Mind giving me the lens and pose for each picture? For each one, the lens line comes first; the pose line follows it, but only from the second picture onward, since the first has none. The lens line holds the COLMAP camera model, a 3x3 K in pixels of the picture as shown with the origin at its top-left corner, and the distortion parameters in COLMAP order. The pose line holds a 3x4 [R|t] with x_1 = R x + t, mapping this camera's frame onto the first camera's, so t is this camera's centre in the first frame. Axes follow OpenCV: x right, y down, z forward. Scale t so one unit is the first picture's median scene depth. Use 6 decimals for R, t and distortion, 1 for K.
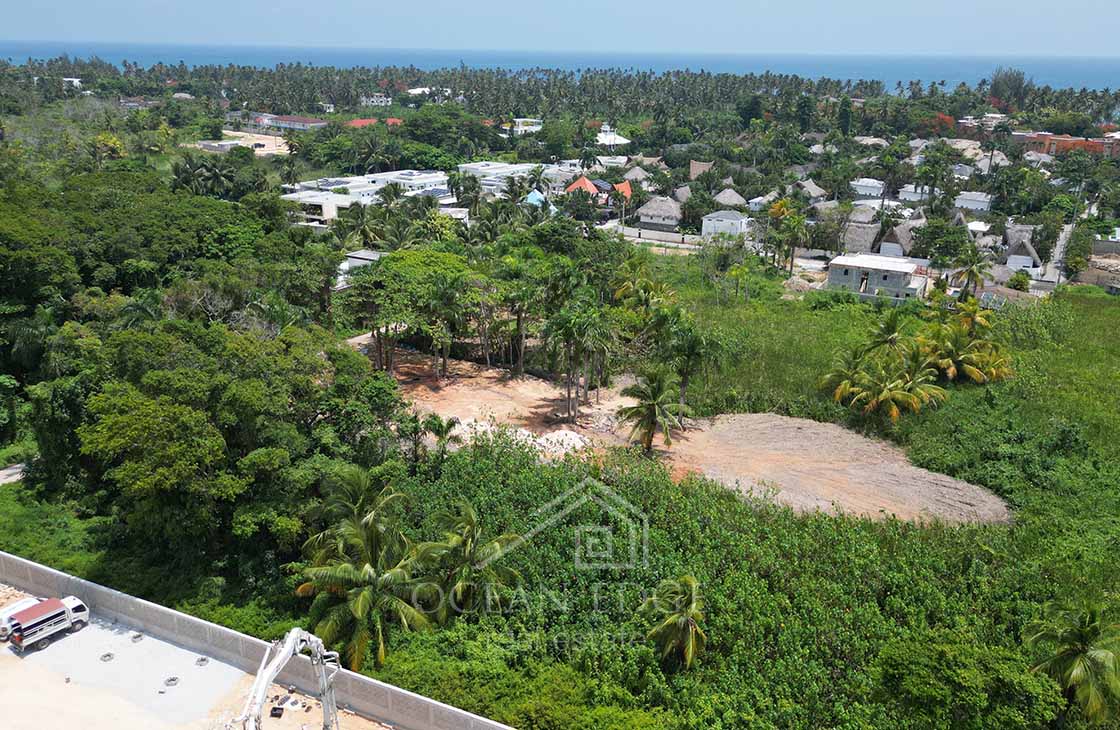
lens RADIAL K [[911.0, 0, 559.9], [0, 911.0, 374.0], [0, 0, 1]] dist [0.065562, -0.060182]
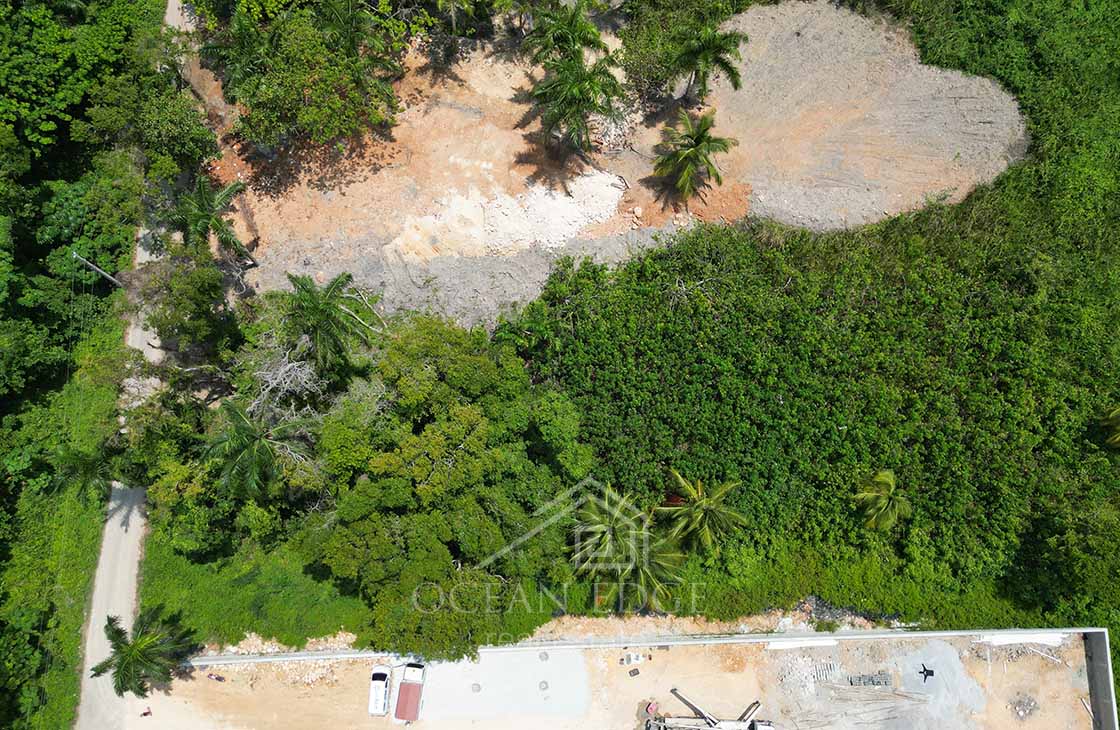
lens RADIAL K [[911.0, 0, 566.0], [0, 911.0, 363.9], [0, 0, 1]] dist [0.065562, -0.060182]
pose [[0.885060, -0.460235, 0.069656, -0.138505], [0.184866, 0.484884, 0.854817, -0.531165], [-0.427192, -0.743688, 0.514233, 0.334139]]
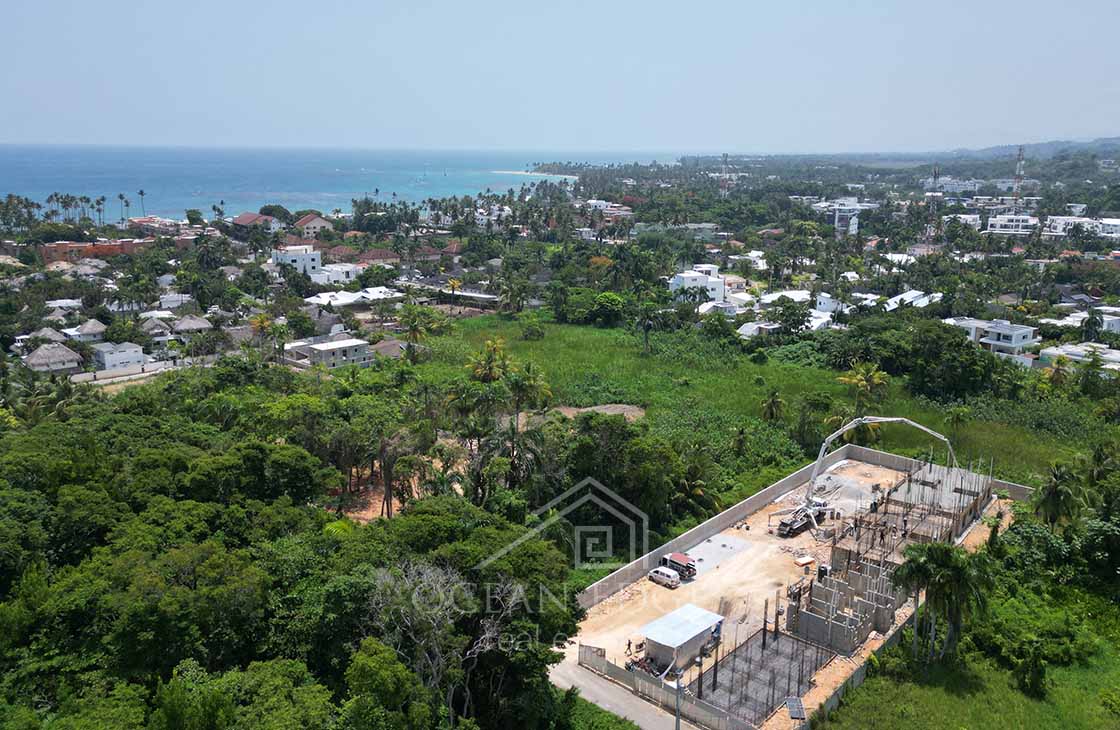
lens RADIAL K [[911.0, 0, 556.0], [0, 911.0, 367.9], [0, 0, 1]] dist [0.065562, -0.060182]
pose [[0.267241, -0.238105, 0.933750, -1.232951], [0.318553, 0.936344, 0.147596, -0.249623], [-0.909454, 0.258005, 0.326078, 0.288515]]
